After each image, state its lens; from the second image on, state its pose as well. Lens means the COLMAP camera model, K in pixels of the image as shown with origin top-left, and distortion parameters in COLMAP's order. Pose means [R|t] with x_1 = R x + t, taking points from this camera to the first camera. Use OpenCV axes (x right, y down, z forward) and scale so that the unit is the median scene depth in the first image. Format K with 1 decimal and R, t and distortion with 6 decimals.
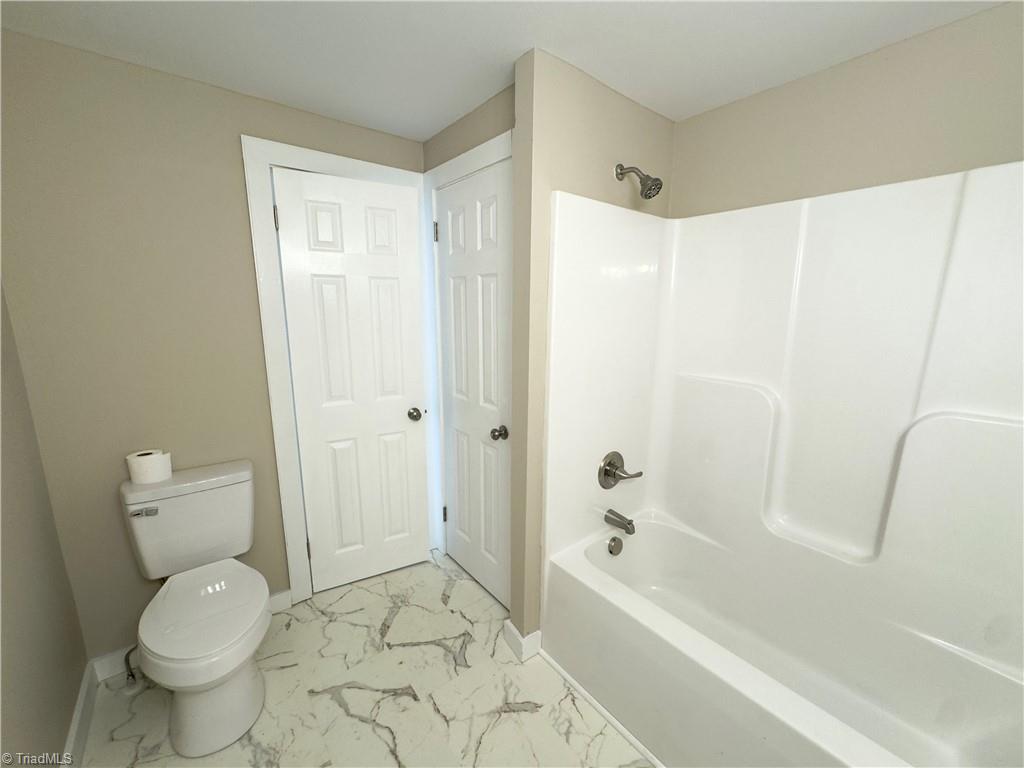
lens RADIAL K [[407.6, 0, 512.0], [0, 407.6, 384.0], [0, 0, 1]] dist [-0.000089, 0.000068]
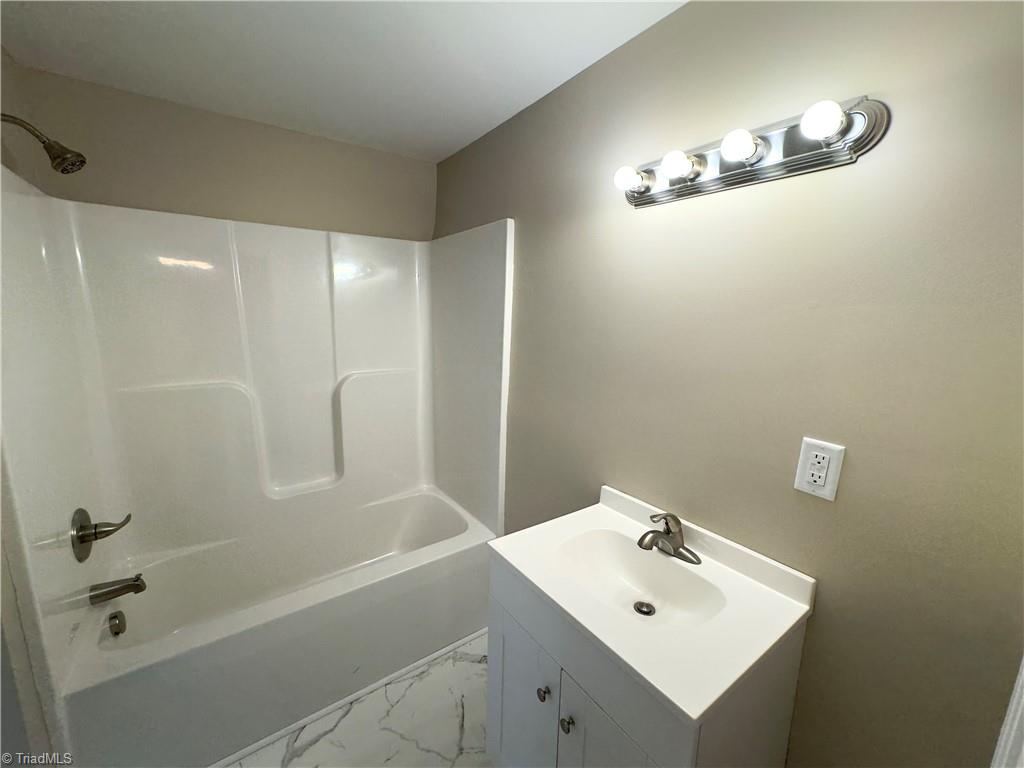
lens RADIAL K [[407.6, 0, 512.0], [0, 407.6, 384.0], [0, 0, 1]] dist [-0.000089, 0.000068]
pose [[0.047488, -0.176094, 0.983227, -0.403459], [0.171775, 0.971113, 0.165628, -0.040764], [-0.983991, 0.161028, 0.076364, 0.144288]]
